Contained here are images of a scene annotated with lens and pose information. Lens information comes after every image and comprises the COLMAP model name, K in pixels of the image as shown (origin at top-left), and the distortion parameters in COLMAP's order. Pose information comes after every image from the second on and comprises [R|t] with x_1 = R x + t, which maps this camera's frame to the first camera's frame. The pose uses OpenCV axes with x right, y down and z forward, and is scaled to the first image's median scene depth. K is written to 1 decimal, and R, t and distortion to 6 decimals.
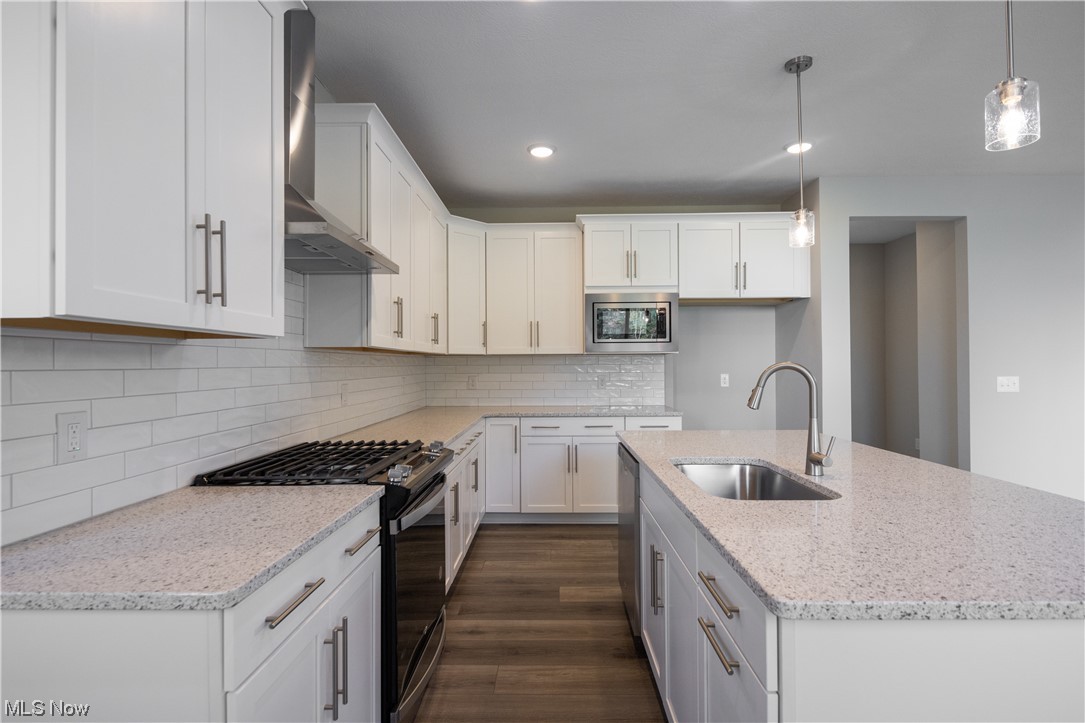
lens RADIAL K [[521.0, 0, 546.2], [0, 521.0, 361.0], [0, 0, 1]] dist [-0.001052, -0.000896]
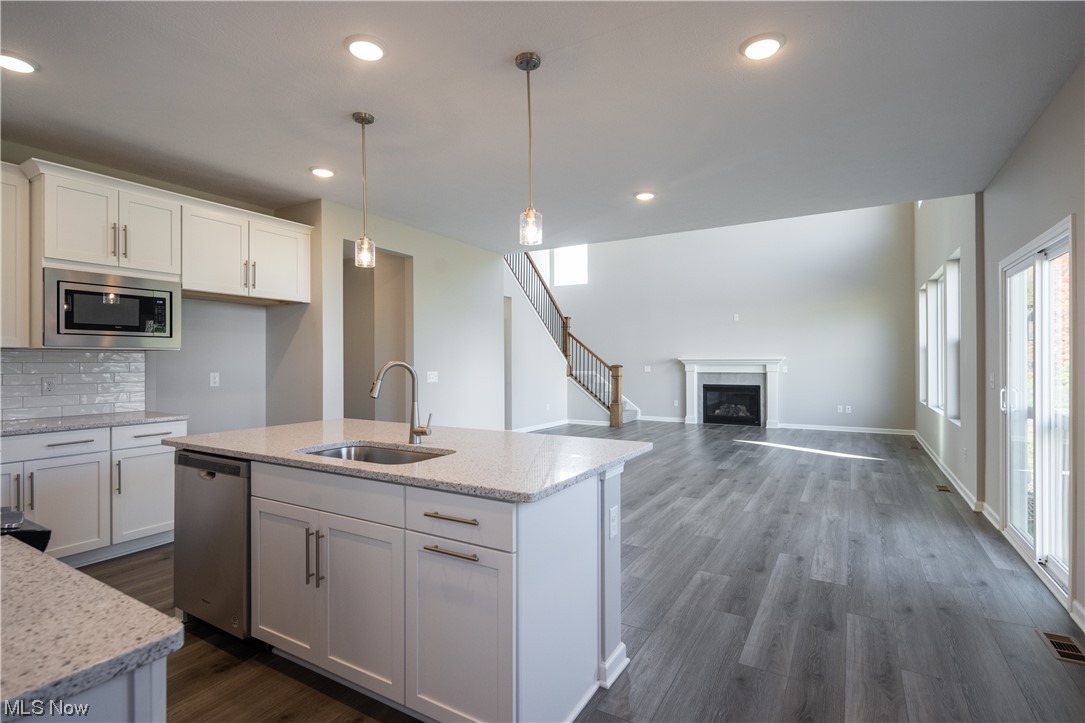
lens RADIAL K [[525.9, 0, 539.5], [0, 525.9, 359.9], [0, 0, 1]] dist [0.000981, -0.000163]
pose [[0.495610, 0.007010, 0.868517, -0.231175], [-0.007097, 0.999967, -0.004021, 0.001113], [-0.868516, -0.004171, 0.495643, 0.014456]]
